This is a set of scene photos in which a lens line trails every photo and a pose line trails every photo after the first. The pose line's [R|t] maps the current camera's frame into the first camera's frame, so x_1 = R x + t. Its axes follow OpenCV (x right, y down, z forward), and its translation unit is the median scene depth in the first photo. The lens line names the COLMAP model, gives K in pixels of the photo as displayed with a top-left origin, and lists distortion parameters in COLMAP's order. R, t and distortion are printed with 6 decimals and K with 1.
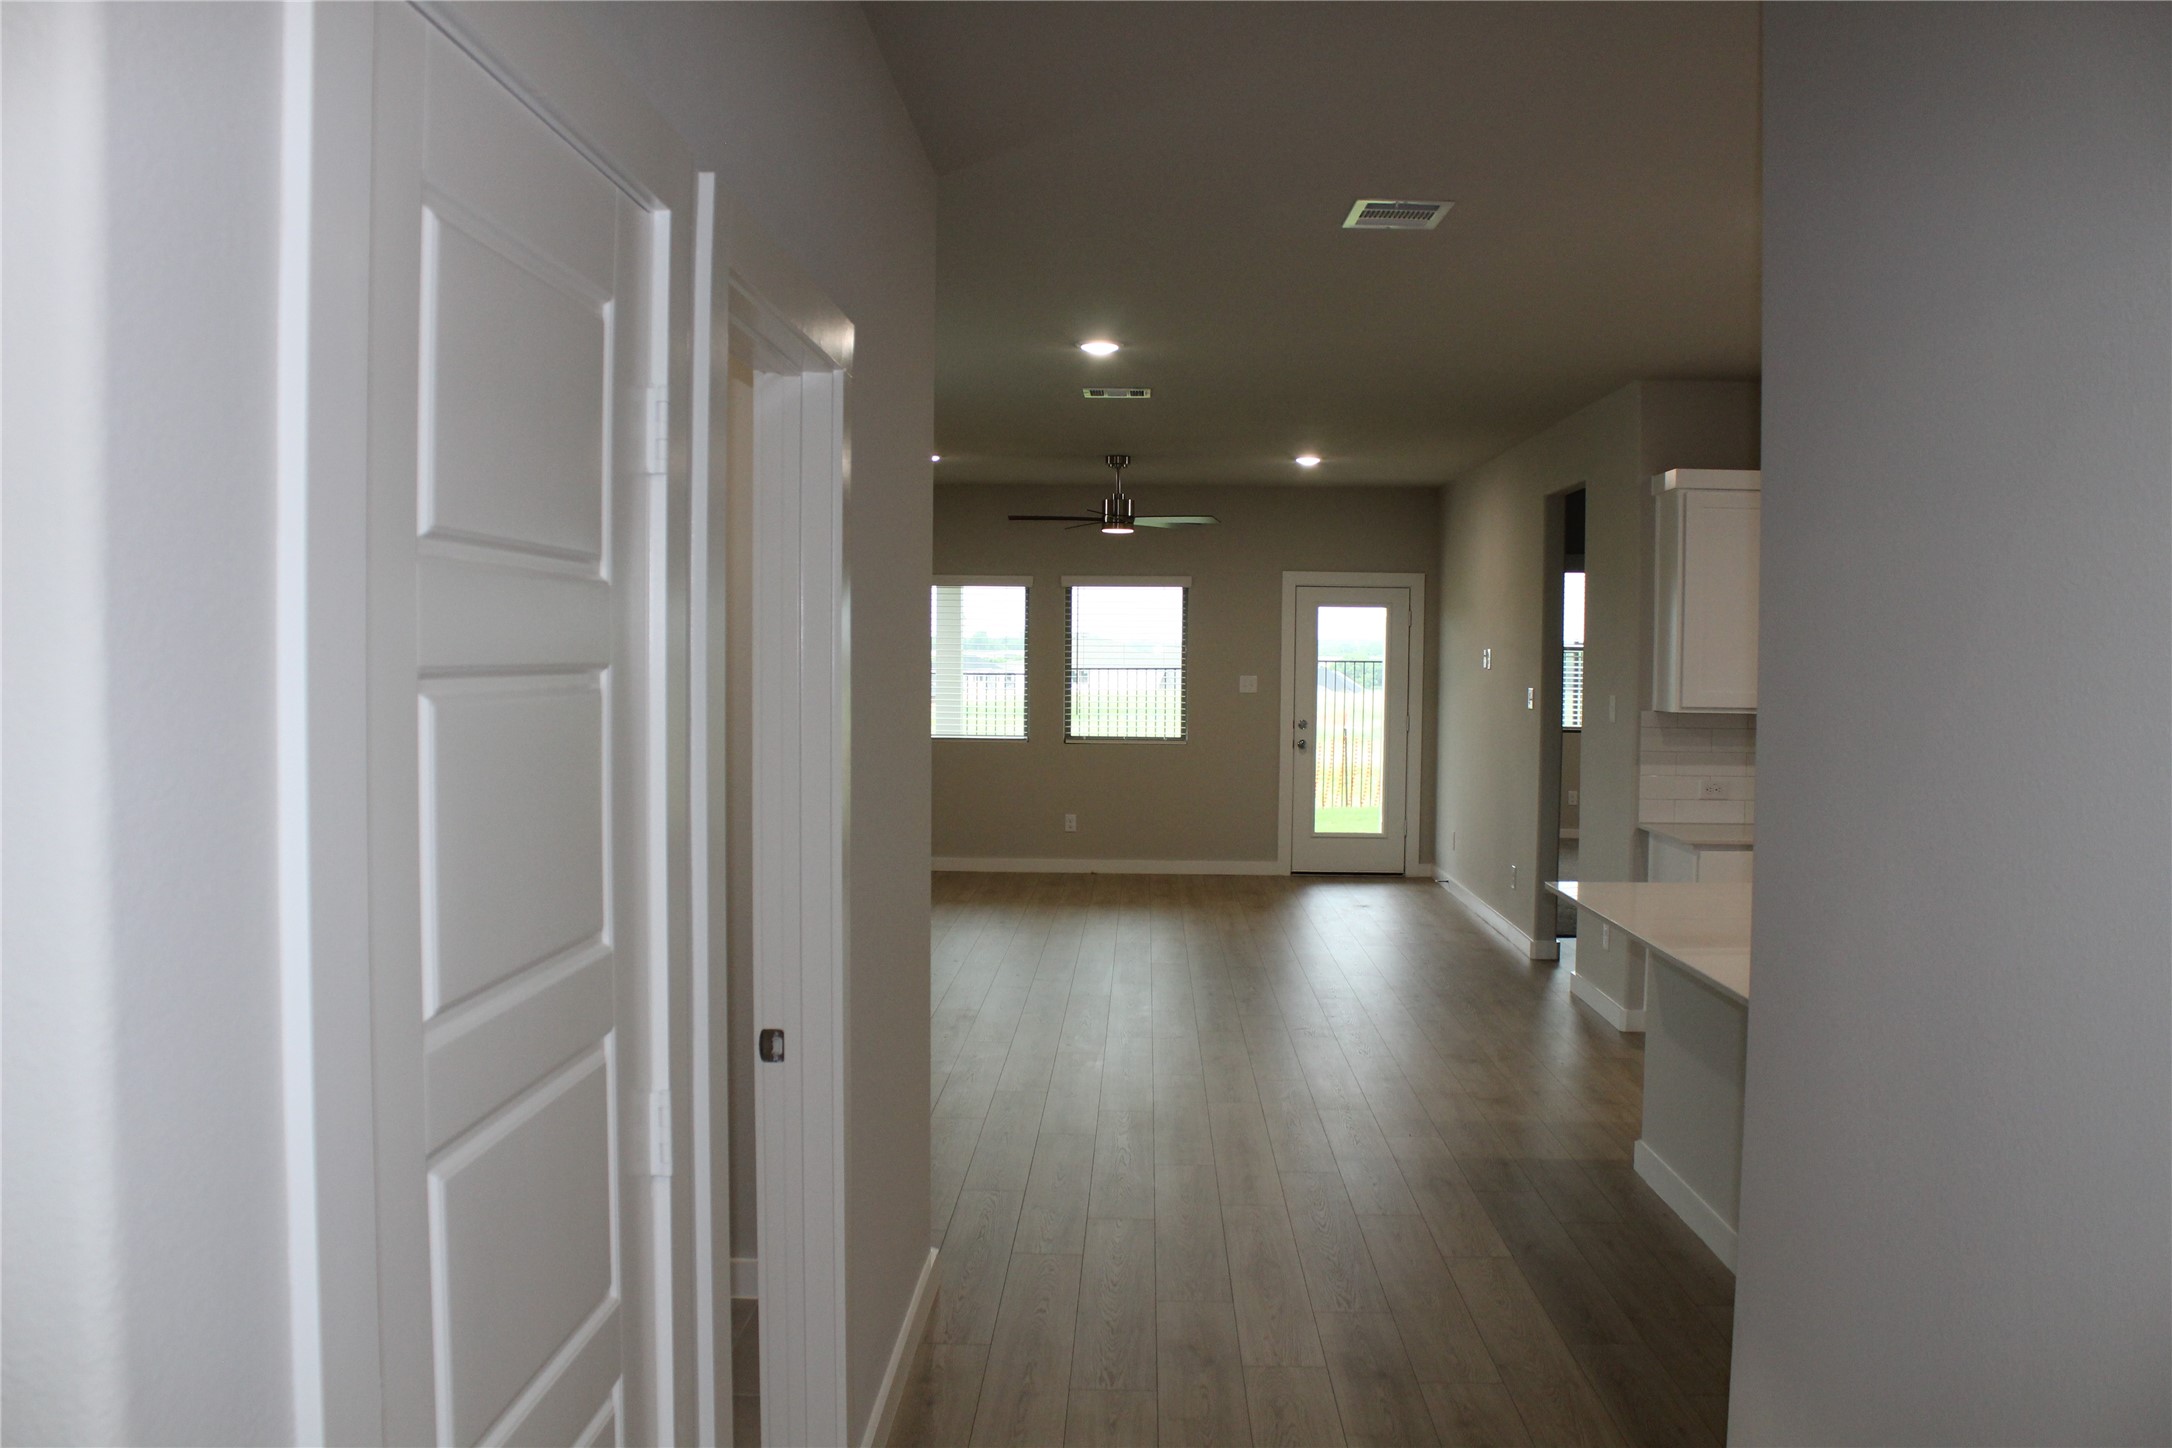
lens RADIAL K [[1784.1, 0, 1086.9], [0, 1784.1, 734.3], [0, 0, 1]] dist [-0.155825, 0.134244]
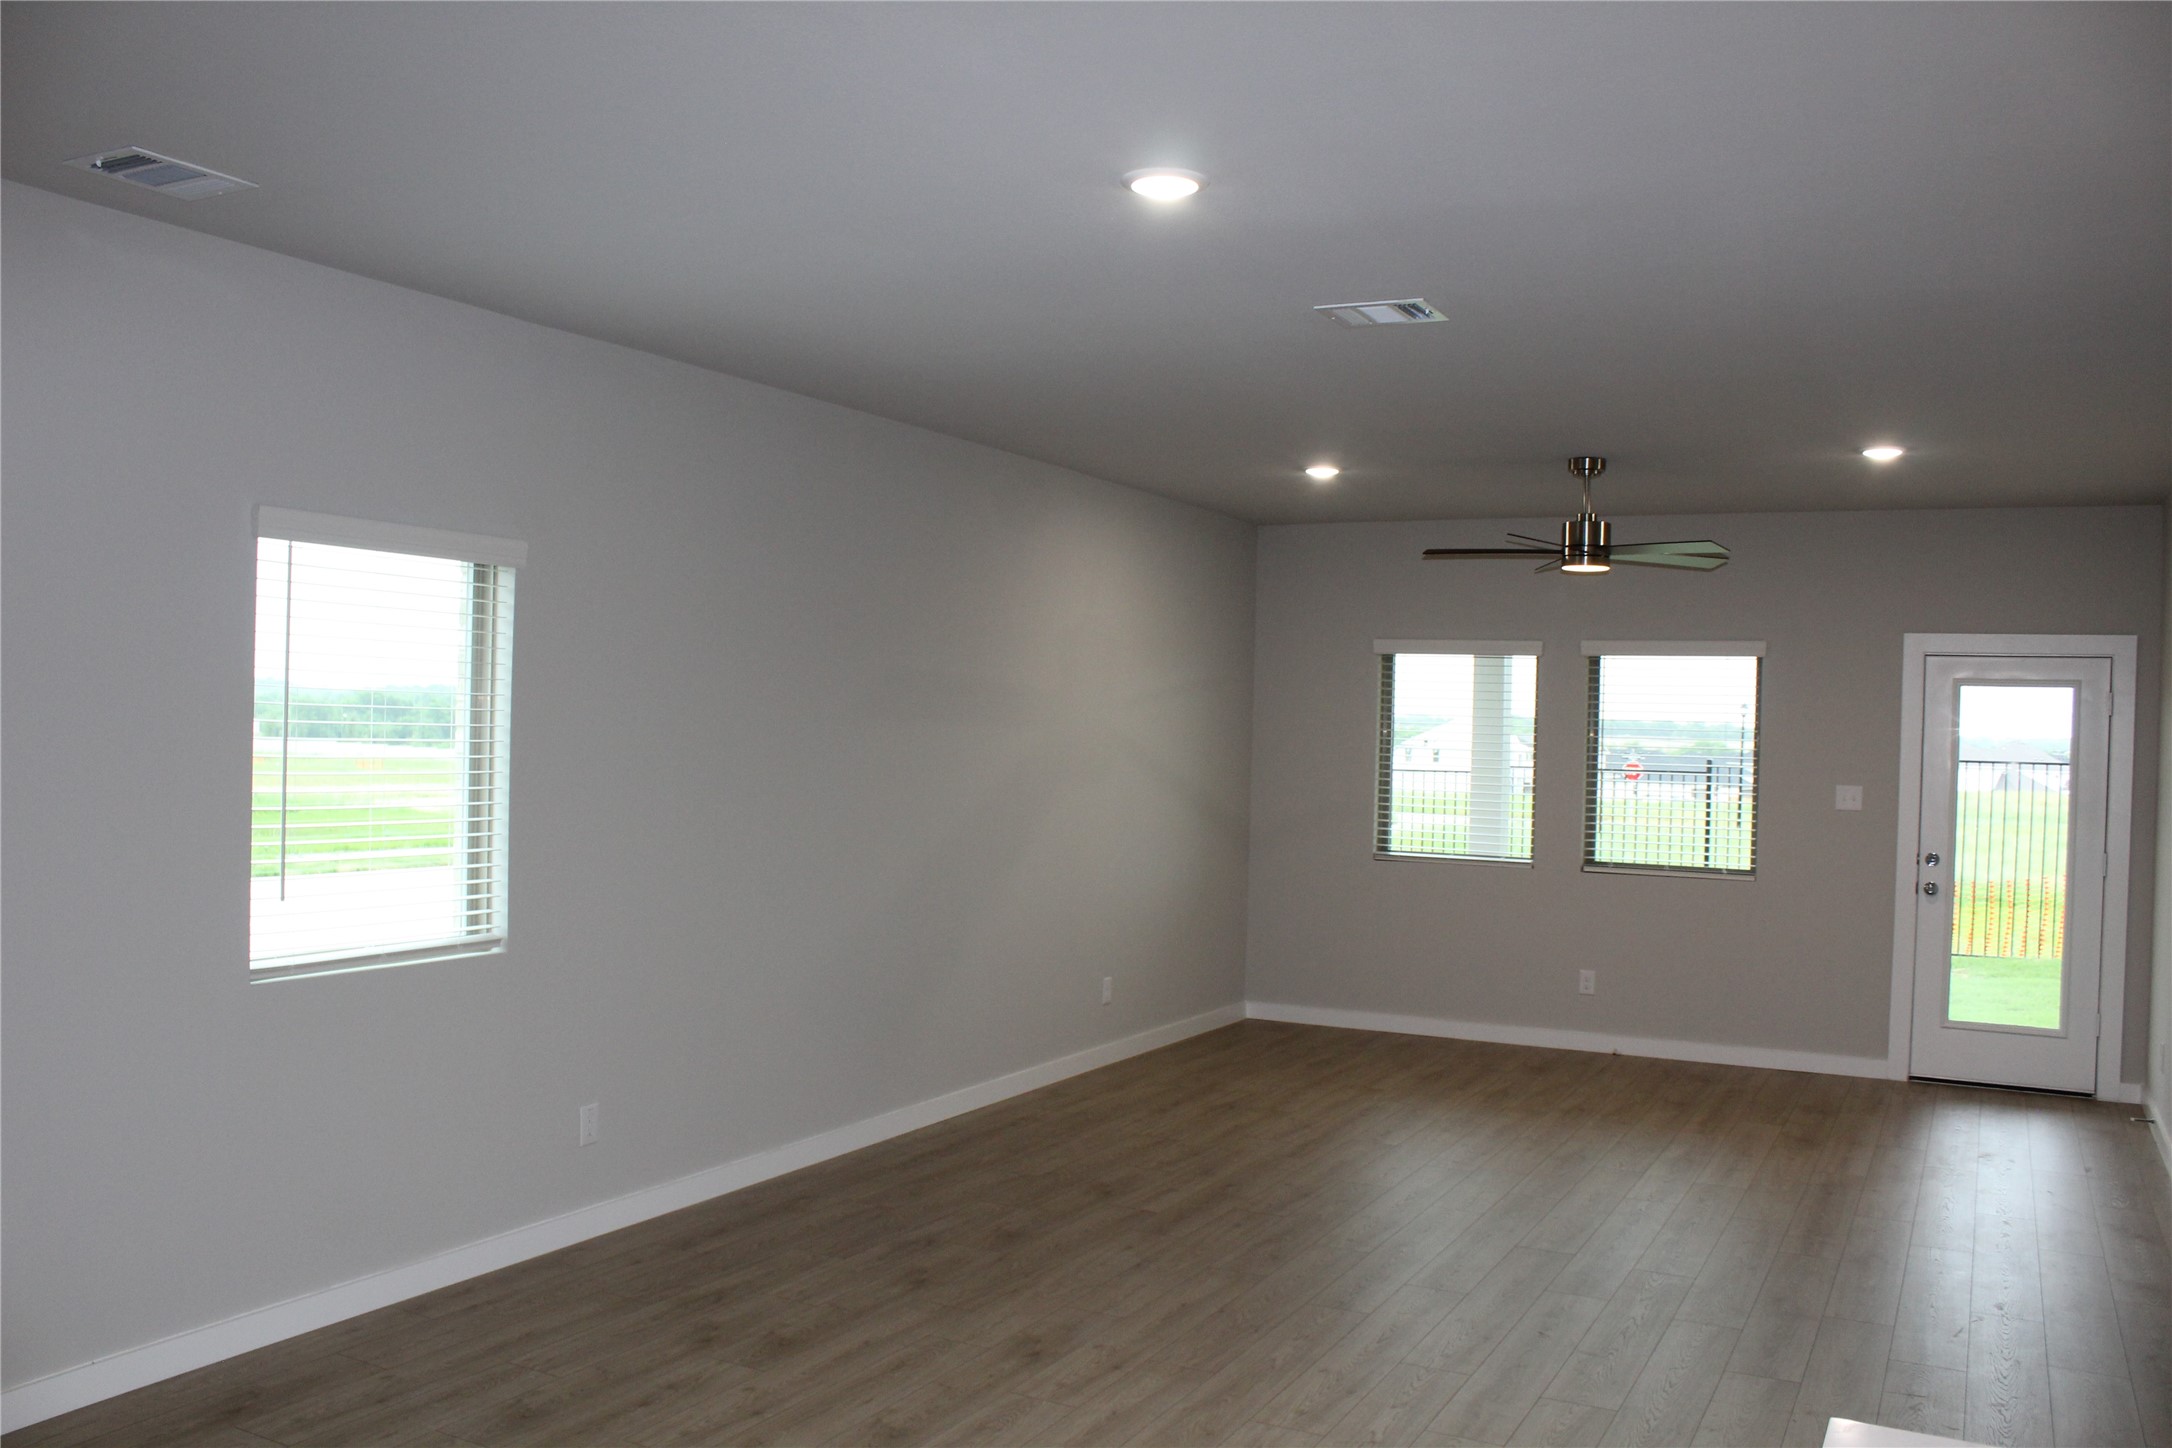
lens RADIAL K [[1784.1, 0, 1081.2], [0, 1784.1, 714.1], [0, 0, 1]] dist [-0.155825, 0.134244]
pose [[0.908183, 0.015185, -0.418299, 0.101597], [-0.037255, 0.998308, -0.044646, -0.019143], [0.416913, 0.056130, 0.907212, 0.266077]]
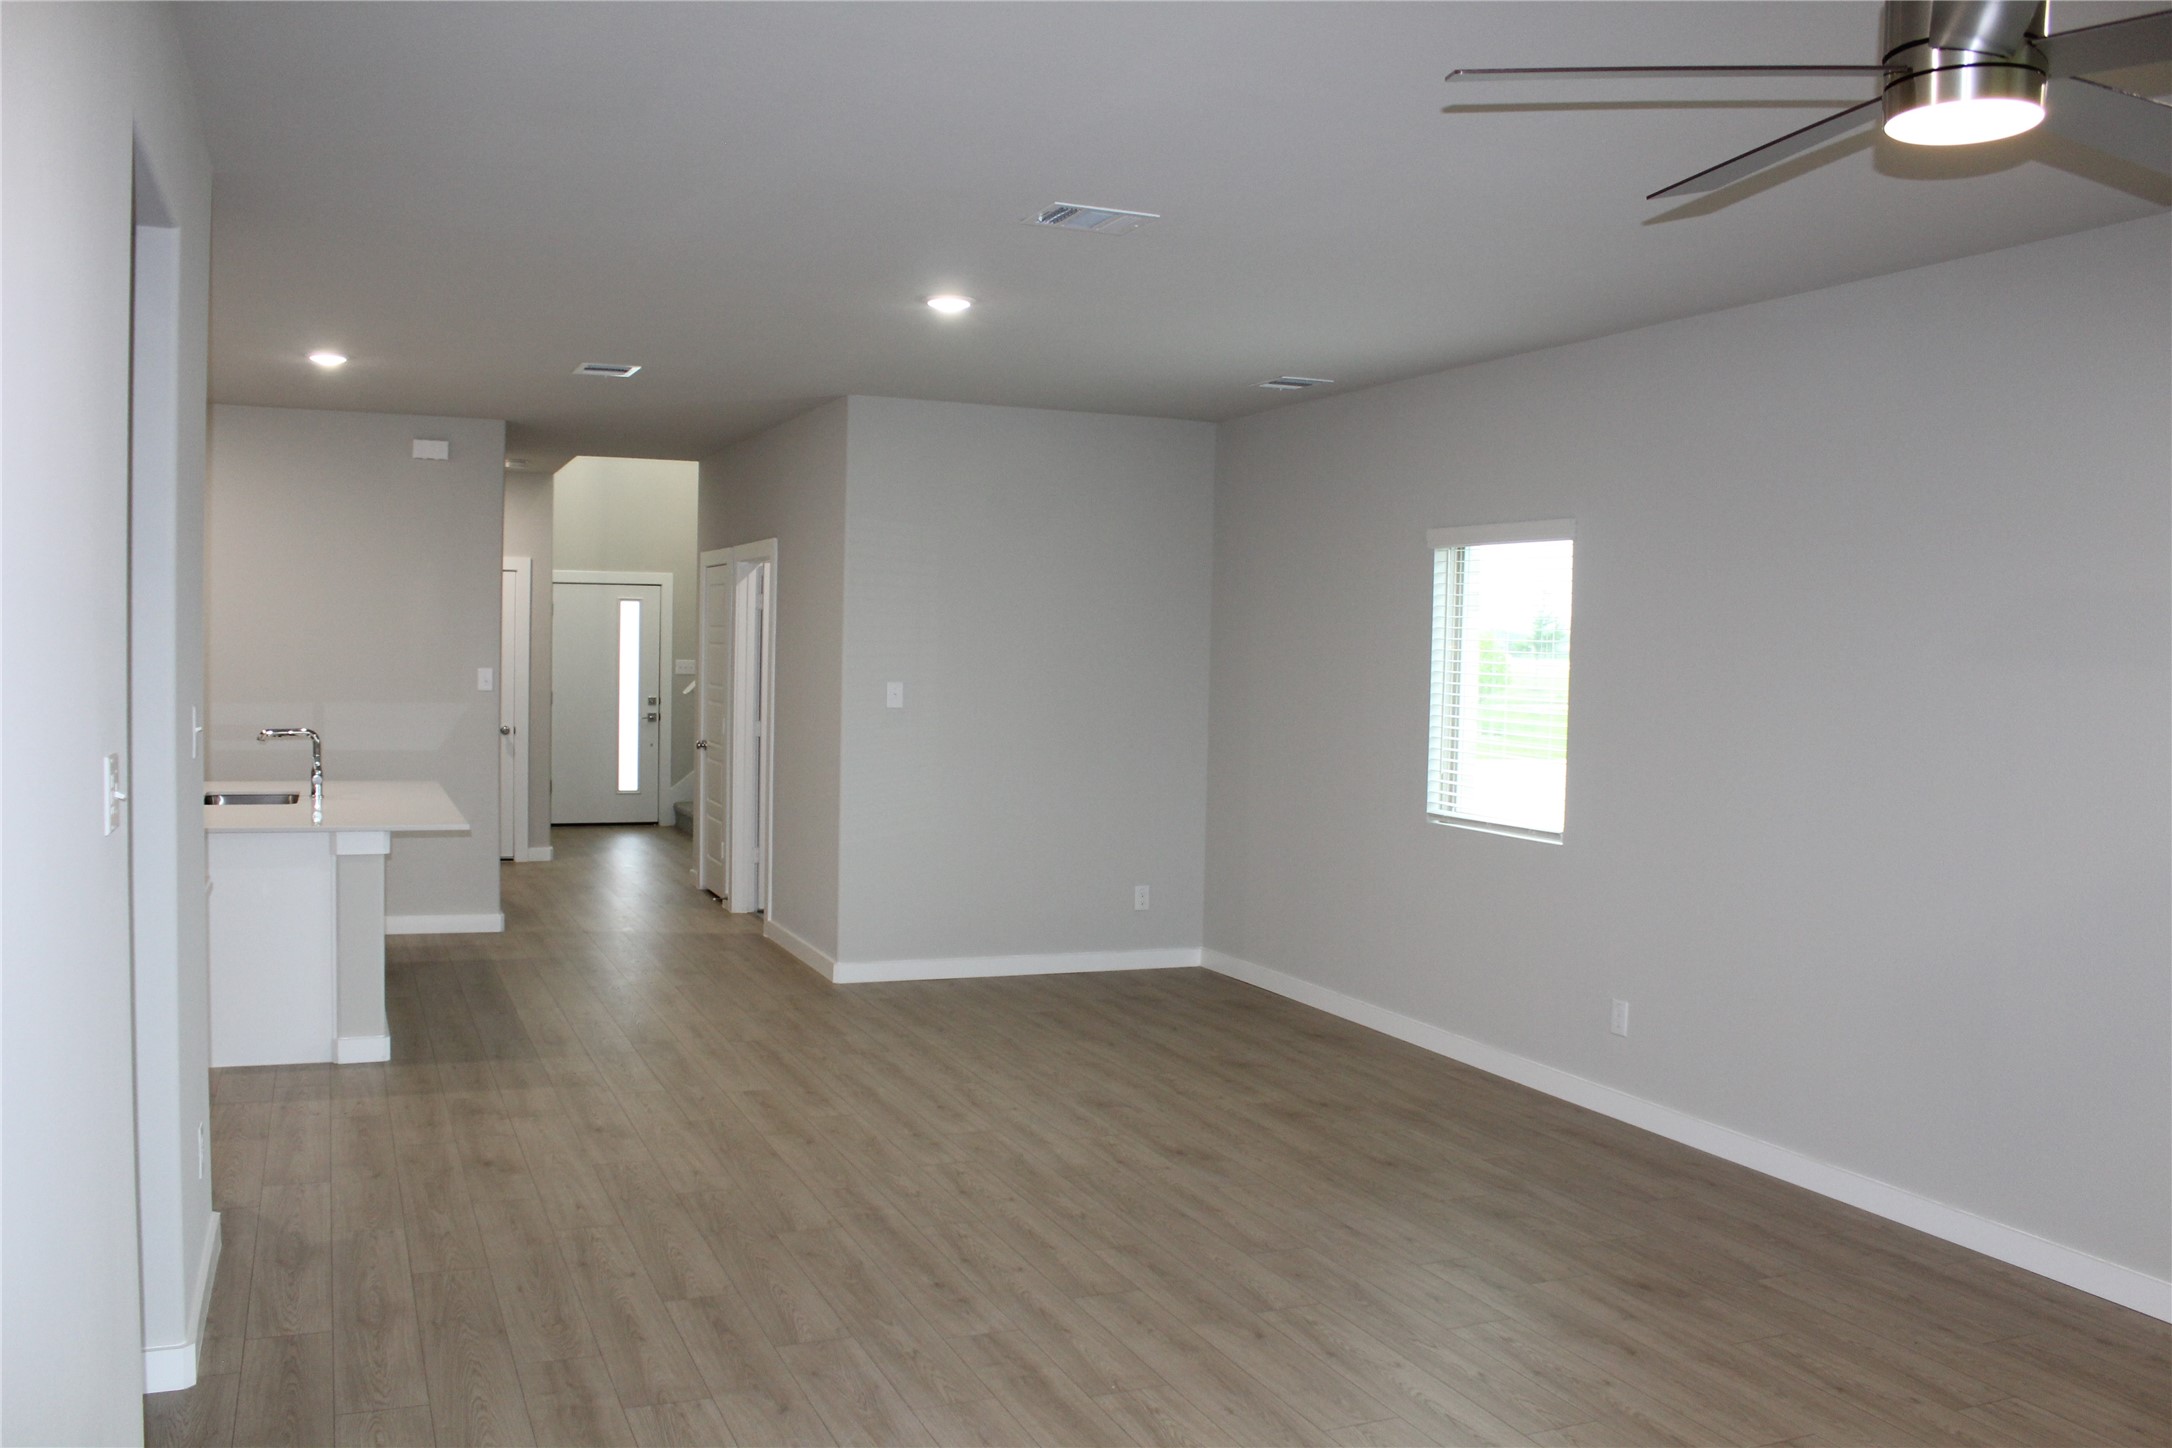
lens RADIAL K [[1784.1, 0, 1083.4], [0, 1784.1, 723.0], [0, 0, 1]] dist [-0.155825, 0.134244]
pose [[-0.892038, -0.006795, -0.451909, 0.177194], [-0.047496, 0.995760, 0.078781, -0.049848], [0.449458, 0.091740, -0.888578, 1.031937]]
